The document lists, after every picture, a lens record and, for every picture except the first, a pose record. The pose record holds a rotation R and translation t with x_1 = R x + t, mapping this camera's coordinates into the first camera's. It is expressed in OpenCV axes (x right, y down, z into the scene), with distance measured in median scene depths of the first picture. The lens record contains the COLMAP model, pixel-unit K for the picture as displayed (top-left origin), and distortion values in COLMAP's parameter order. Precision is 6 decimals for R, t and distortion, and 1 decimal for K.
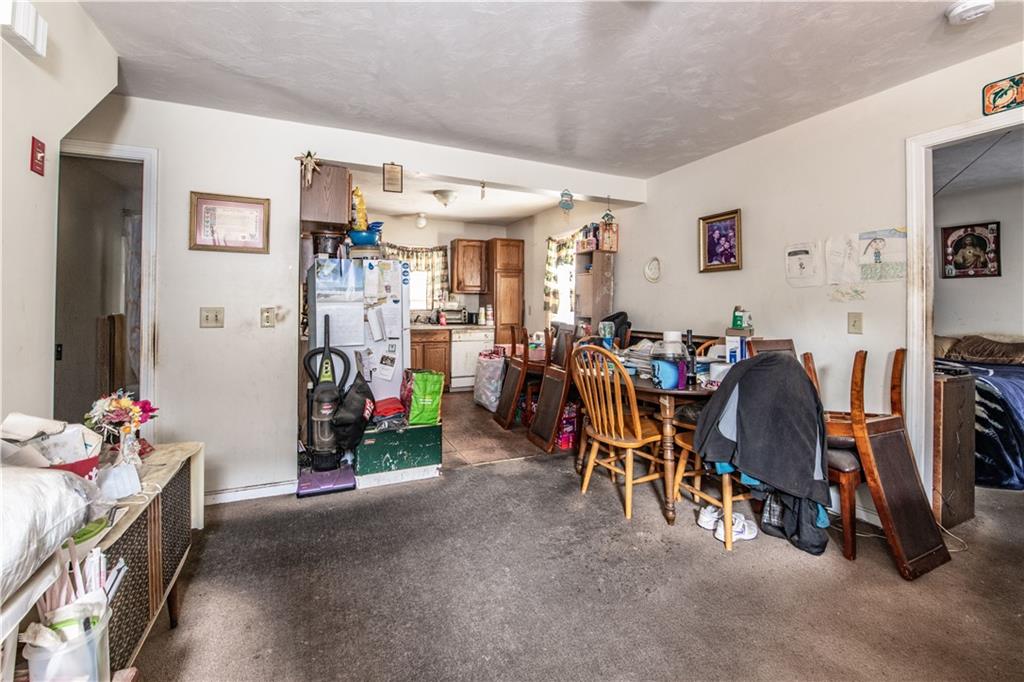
lens RADIAL K [[419.0, 0, 504.7], [0, 419.0, 302.9], [0, 0, 1]] dist [-0.004811, -0.000581]
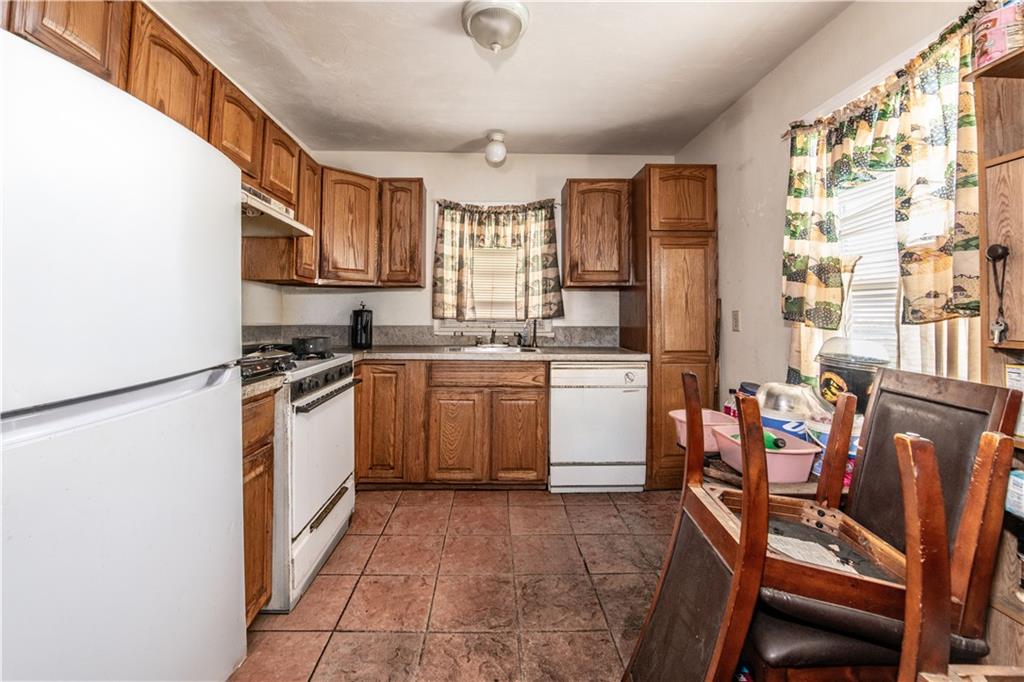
lens RADIAL K [[419.0, 0, 503.4], [0, 419.0, 302.4], [0, 0, 1]] dist [-0.004811, -0.000581]
pose [[0.918916, -0.014647, -0.394181, 0.011042], [0.001755, 0.999452, -0.033047, 0.012066], [0.394449, 0.029676, 0.918439, 0.511668]]
